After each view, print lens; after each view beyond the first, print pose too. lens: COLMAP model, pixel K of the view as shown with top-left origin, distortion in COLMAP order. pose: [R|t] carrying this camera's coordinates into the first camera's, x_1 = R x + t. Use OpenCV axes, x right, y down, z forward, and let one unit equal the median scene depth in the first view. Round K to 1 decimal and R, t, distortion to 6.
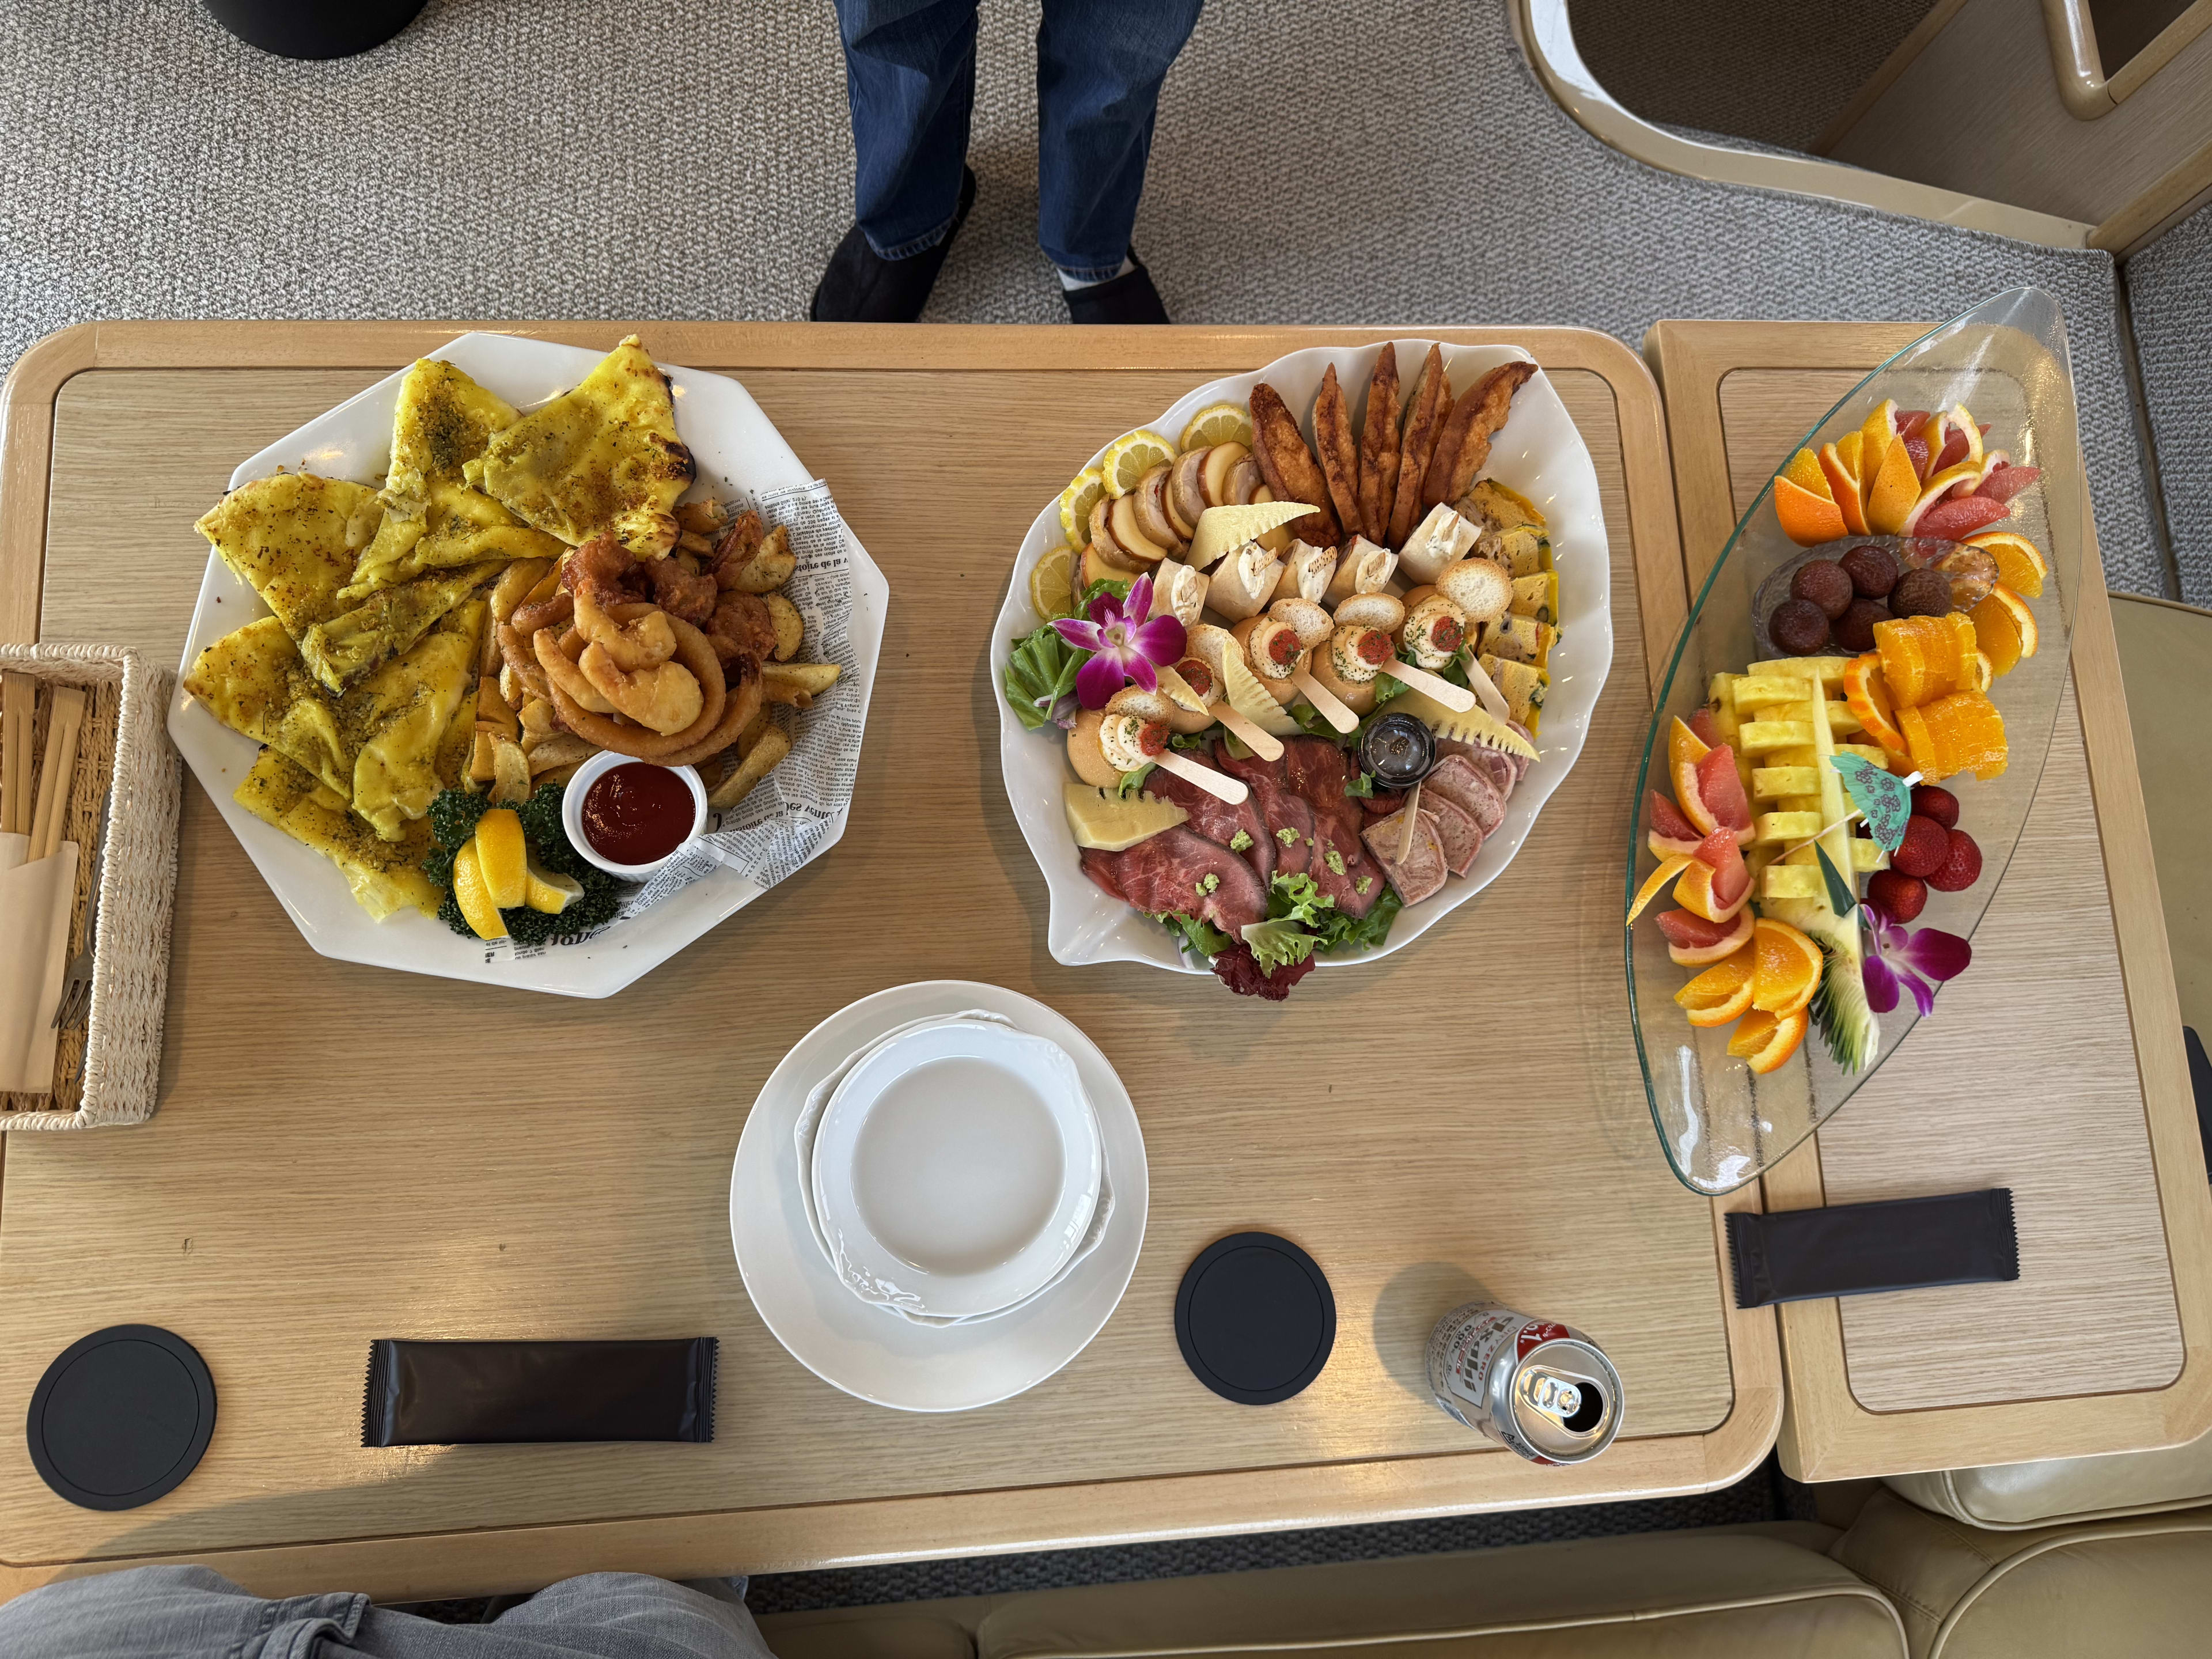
lens RADIAL K [[1597.0, 0, 1106.0], [0, 1597.0, 829.5], [0, 0, 1]] dist [0.093722, -0.161904]
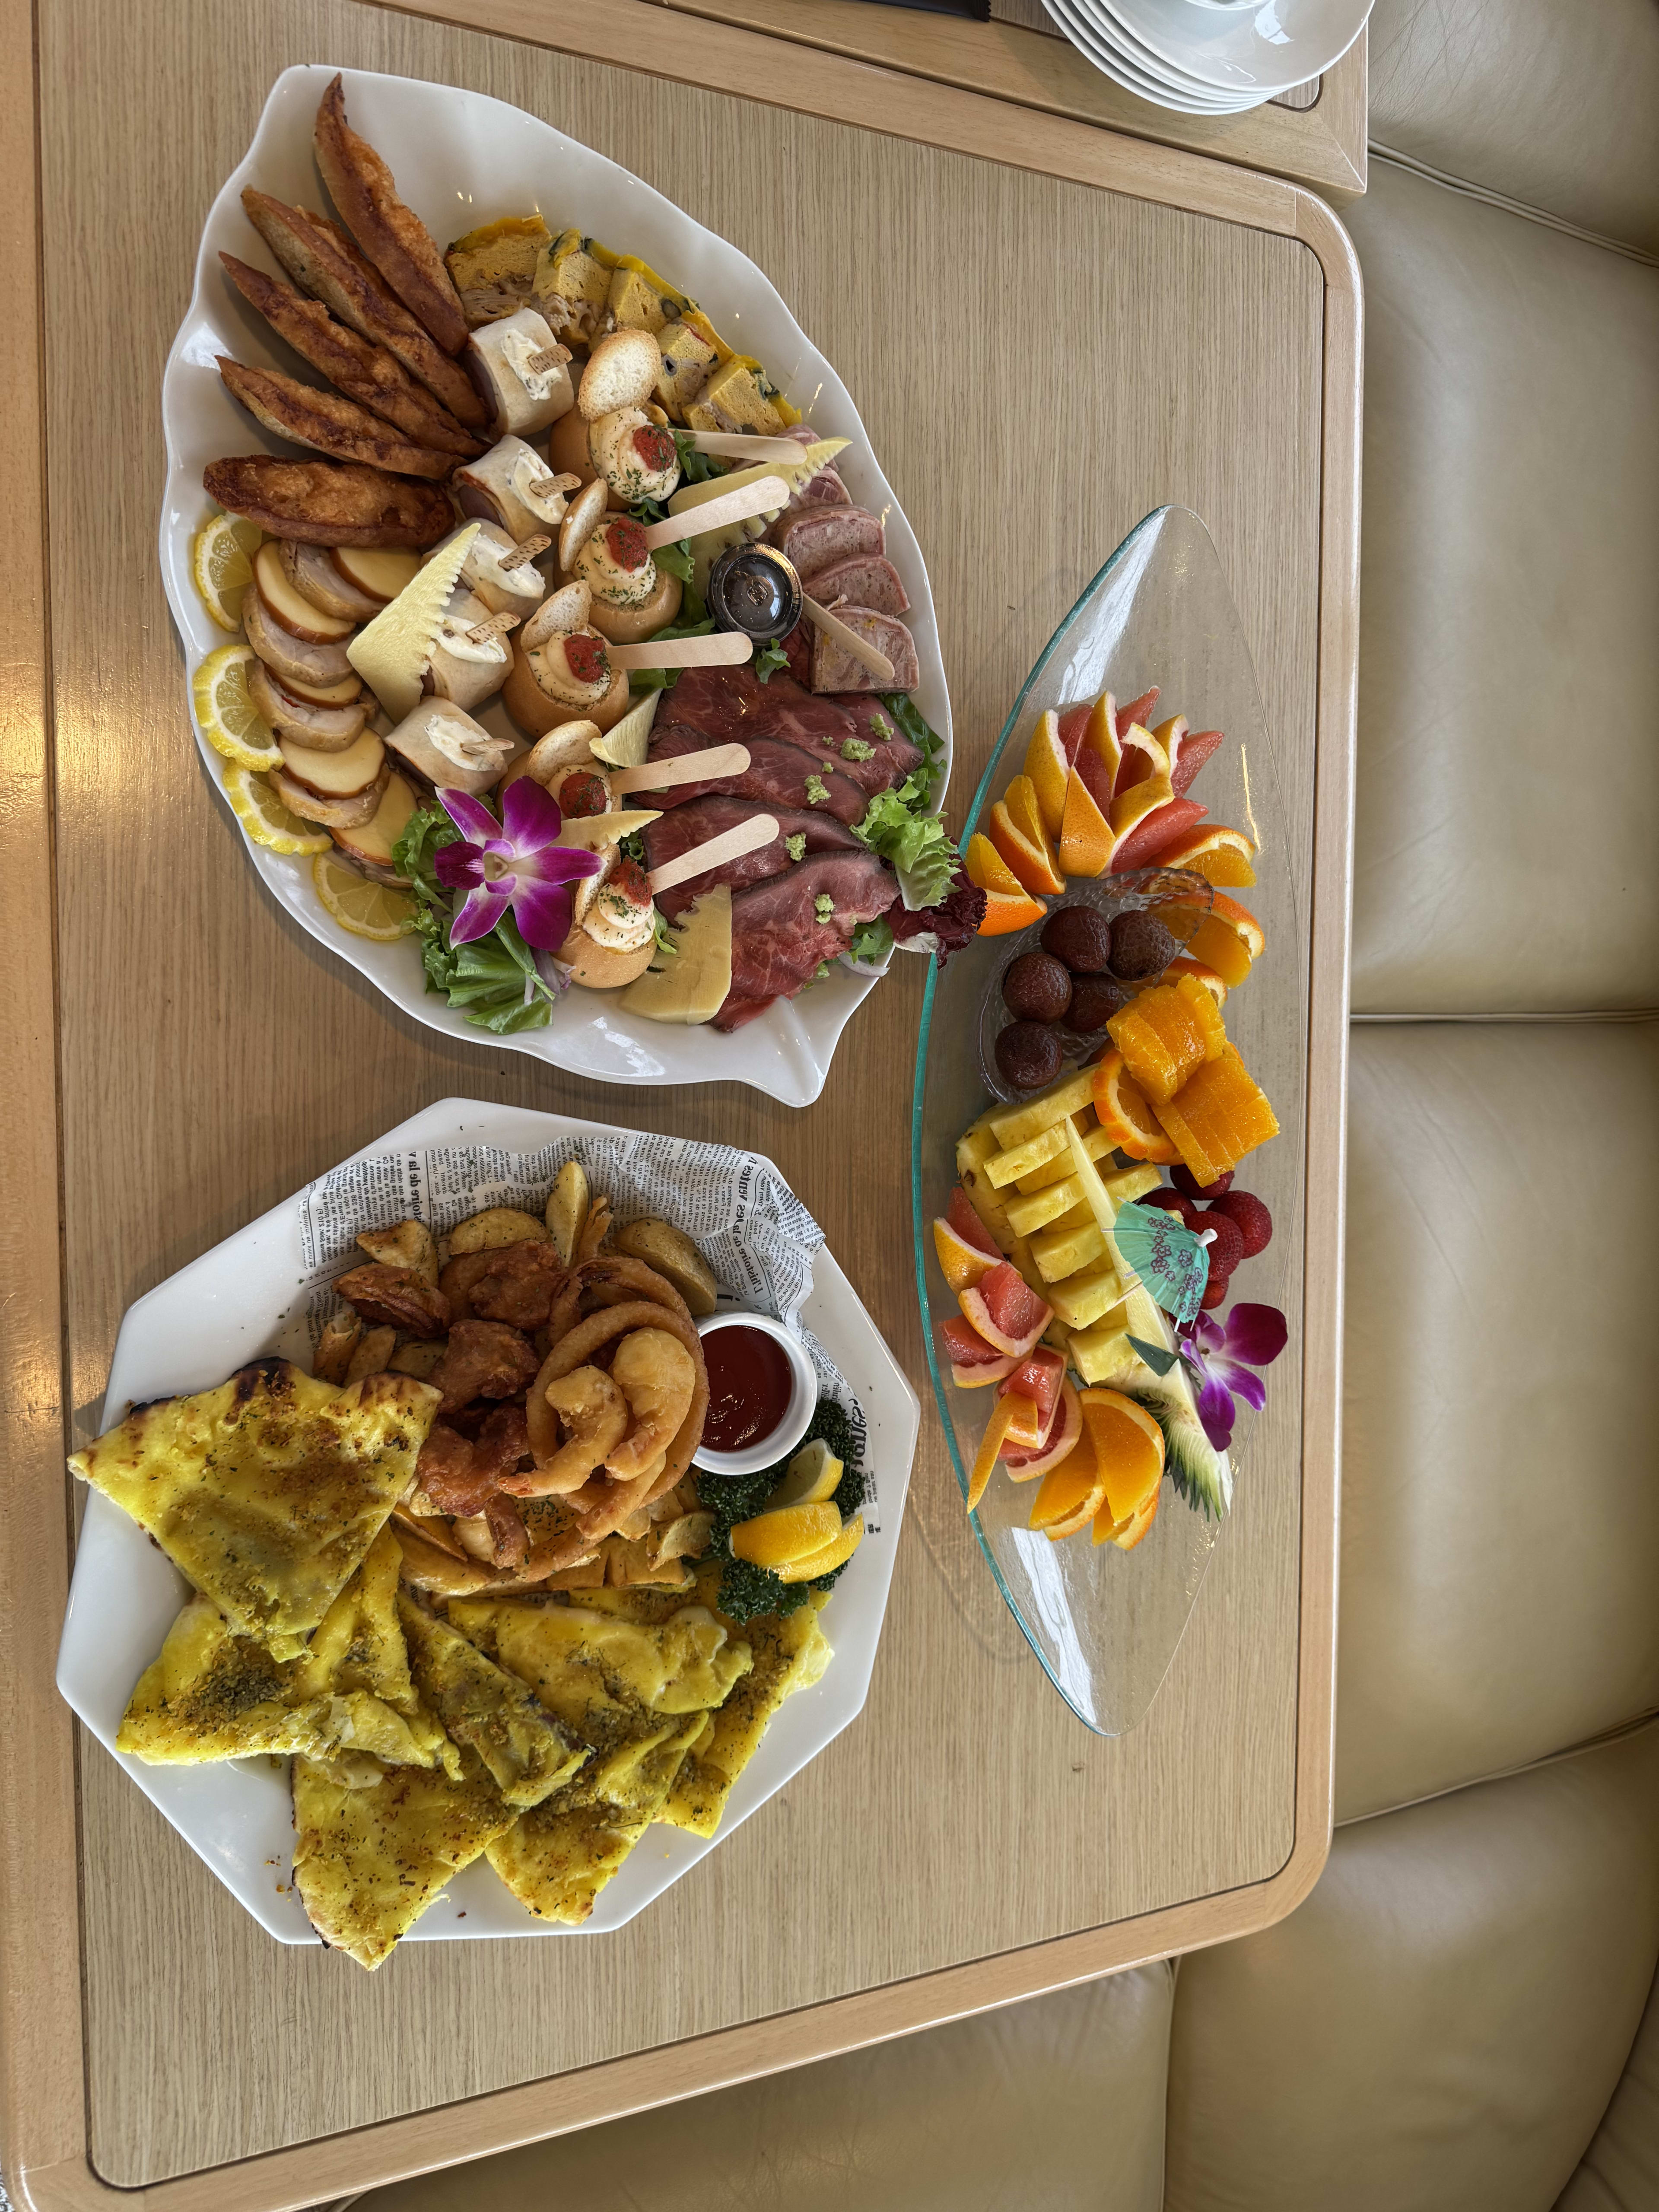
lens RADIAL K [[1584.6, 0, 822.5], [0, 1584.6, 1111.9], [0, 0, 1]] dist [0.093767, -0.158544]
pose [[0.090064, -0.987780, -0.127199, -0.032173], [0.823106, 0.001922, 0.567884, -0.439988], [-0.560700, -0.155844, 0.813221, 0.301472]]
